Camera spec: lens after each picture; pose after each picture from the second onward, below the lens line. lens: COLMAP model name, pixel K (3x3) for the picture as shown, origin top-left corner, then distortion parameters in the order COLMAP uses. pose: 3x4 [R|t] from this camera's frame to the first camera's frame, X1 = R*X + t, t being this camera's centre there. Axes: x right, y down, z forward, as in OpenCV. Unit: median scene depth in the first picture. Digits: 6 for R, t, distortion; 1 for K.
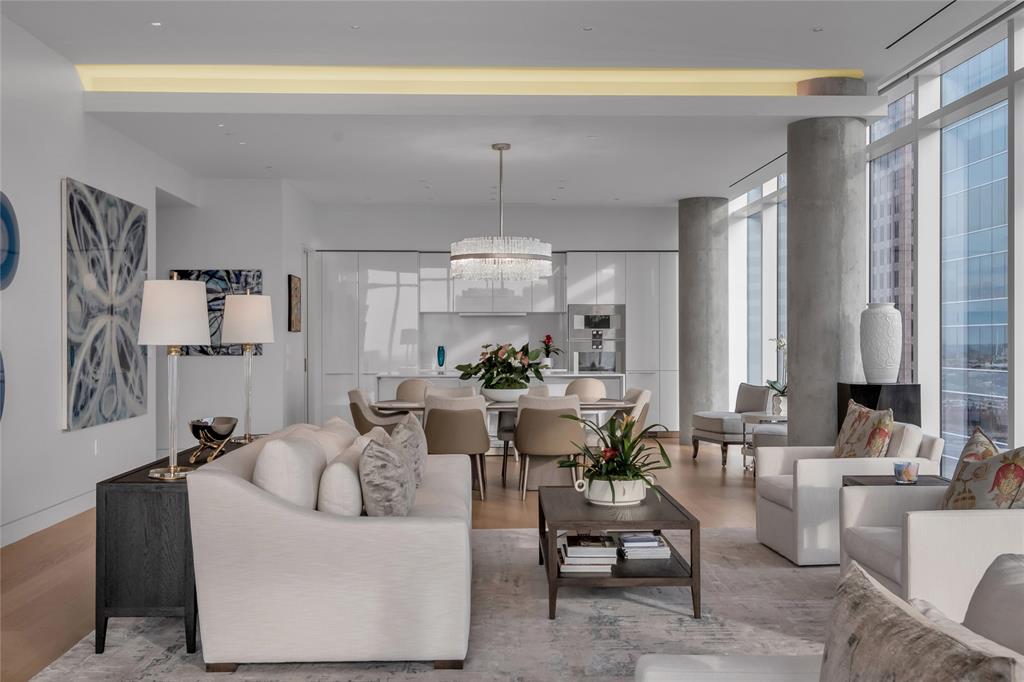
lens RADIAL K [[1057.2, 0, 509.9], [0, 1057.2, 342.9], [0, 0, 1]] dist [0.047970, 0.000000]
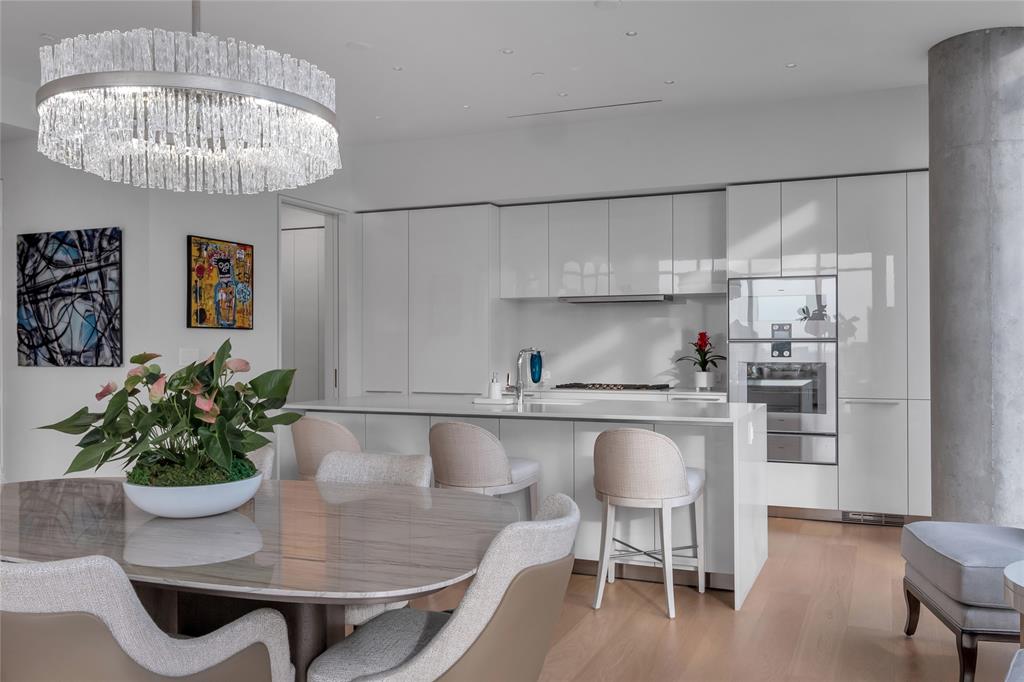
lens RADIAL K [[864.0, 0, 509.0], [0, 864.0, 341.1], [0, 0, 1]] dist [-0.004830, 0.003265]
pose [[0.902446, -0.002359, -0.430798, 0.222100], [0.000275, 0.999988, -0.004900, -0.000791], [0.430804, 0.004303, 0.902435, 0.797035]]
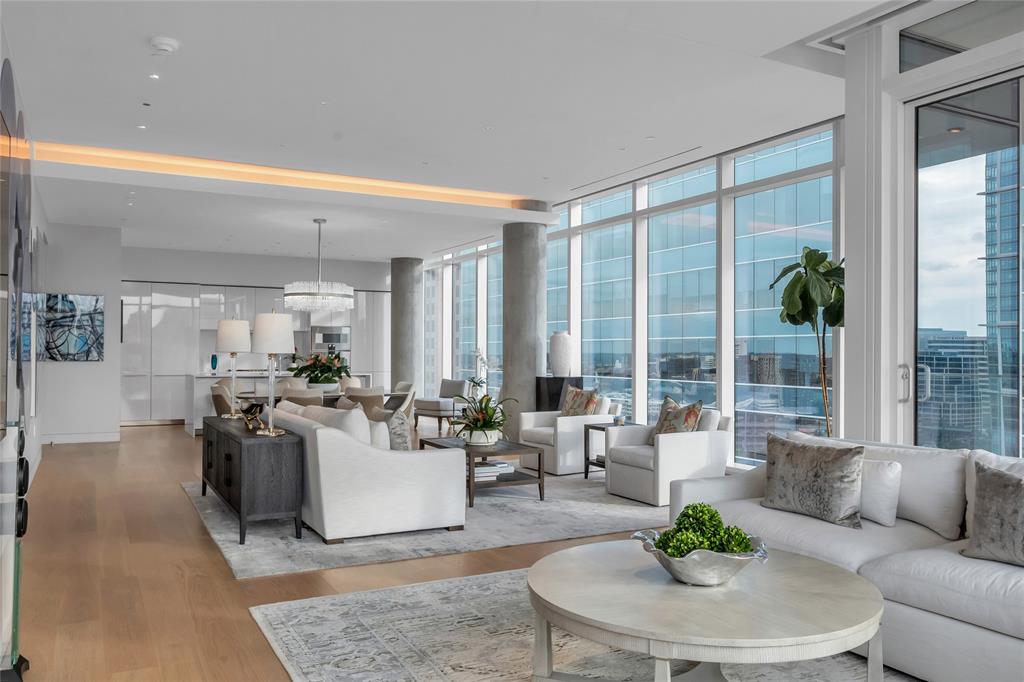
lens RADIAL K [[792.3, 0, 512.4], [0, 792.3, 349.1], [0, 0, 1]] dist [0.006389, 0.006604]
pose [[0.894747, 0.006901, 0.446519, -0.270760], [-0.004756, 0.999971, -0.005926, 0.000517], [-0.446547, 0.003179, 0.894754, -0.124262]]
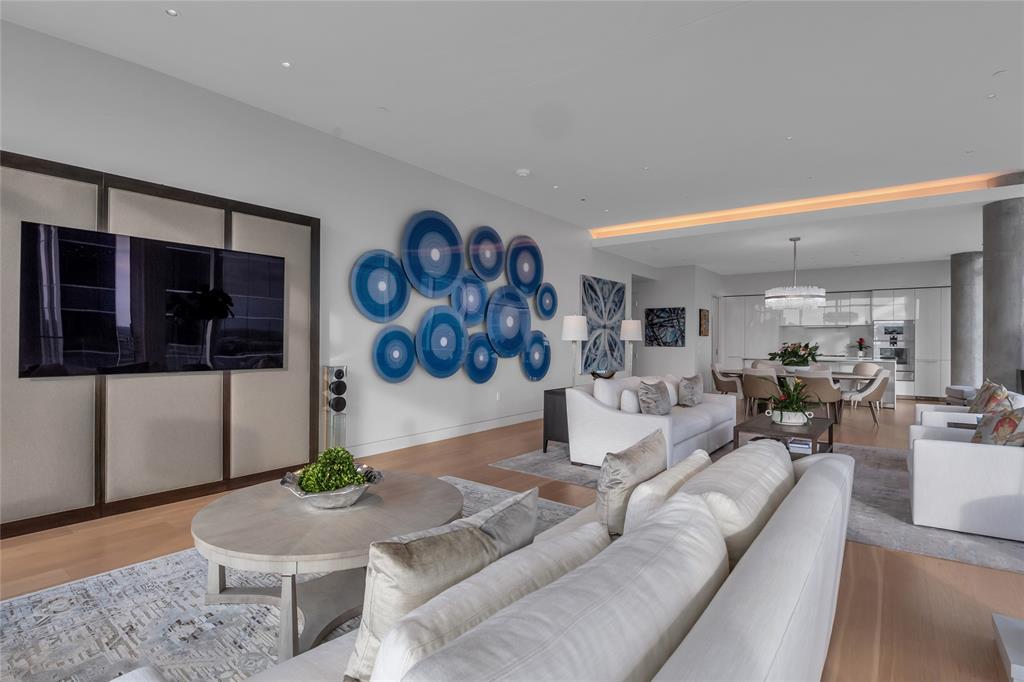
lens RADIAL K [[505.7, 0, 507.9], [0, 505.7, 339.7], [0, 0, 1]] dist [-0.016378, 0.000229]
pose [[0.770306, 0.006570, -0.637640, 0.177449], [-0.008333, 0.999965, 0.000237, 0.000368], [0.637620, 0.005131, 0.770334, -0.029261]]
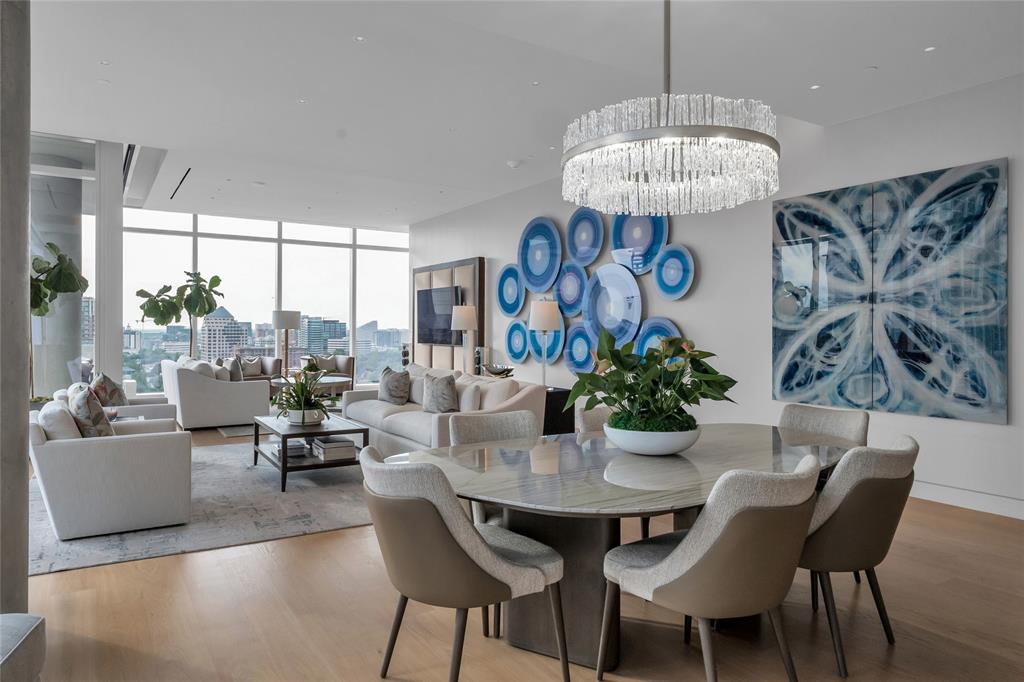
lens RADIAL K [[648.3, 0, 509.8], [0, 648.3, 334.7], [0, 0, 1]] dist [0.003004, 0.000385]
pose [[-0.859458, 0.003783, -0.511192, 0.210849], [-0.001454, 0.999950, 0.009844, -0.001865], [0.511204, 0.009204, -0.859410, 1.244973]]
